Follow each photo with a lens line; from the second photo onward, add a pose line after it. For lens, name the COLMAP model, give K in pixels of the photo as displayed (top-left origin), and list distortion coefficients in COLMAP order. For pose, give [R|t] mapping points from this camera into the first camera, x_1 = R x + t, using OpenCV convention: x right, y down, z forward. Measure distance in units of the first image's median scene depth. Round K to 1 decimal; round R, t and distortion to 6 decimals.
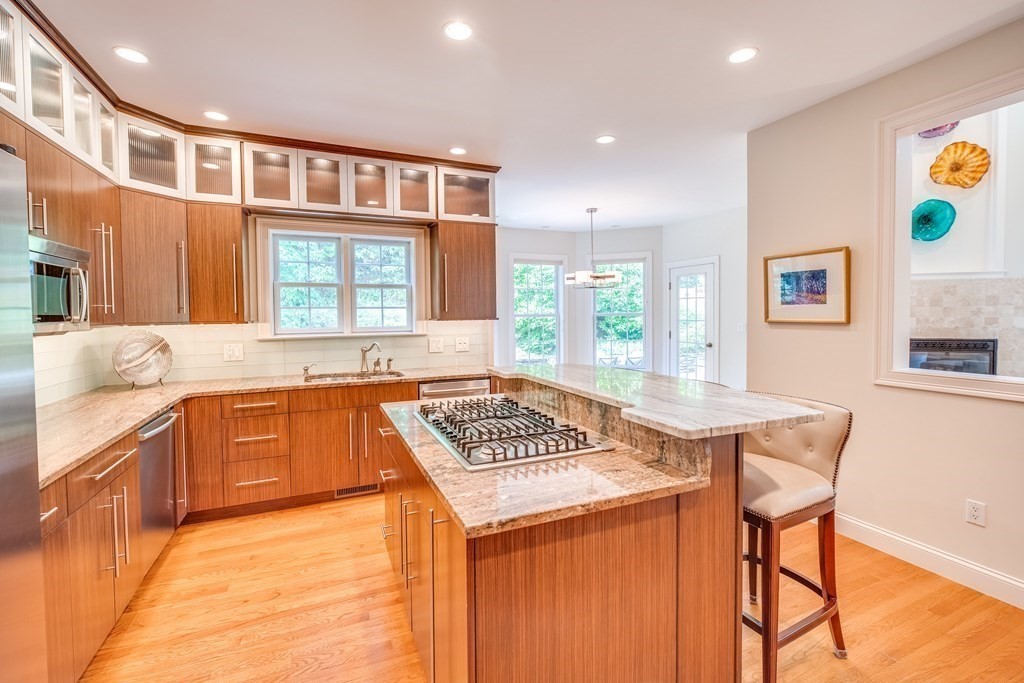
lens RADIAL K [[449.6, 0, 512.3], [0, 449.6, 319.7], [0, 0, 1]] dist [-0.001744, -0.000245]
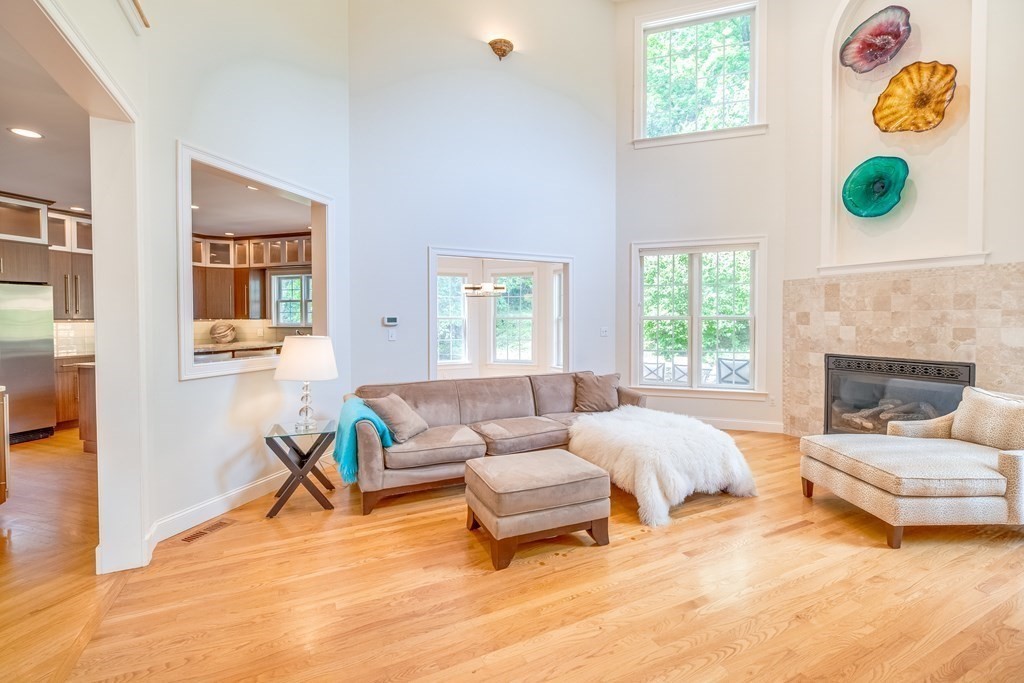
lens RADIAL K [[449.6, 0, 512.3], [0, 449.6, 319.7], [0, 0, 1]] dist [-0.001744, -0.000245]
pose [[0.737805, 0.012142, -0.674905, 1.020597], [-0.017535, 0.999846, -0.001181, -0.005103], [0.674786, 0.012705, 0.737904, 0.110880]]
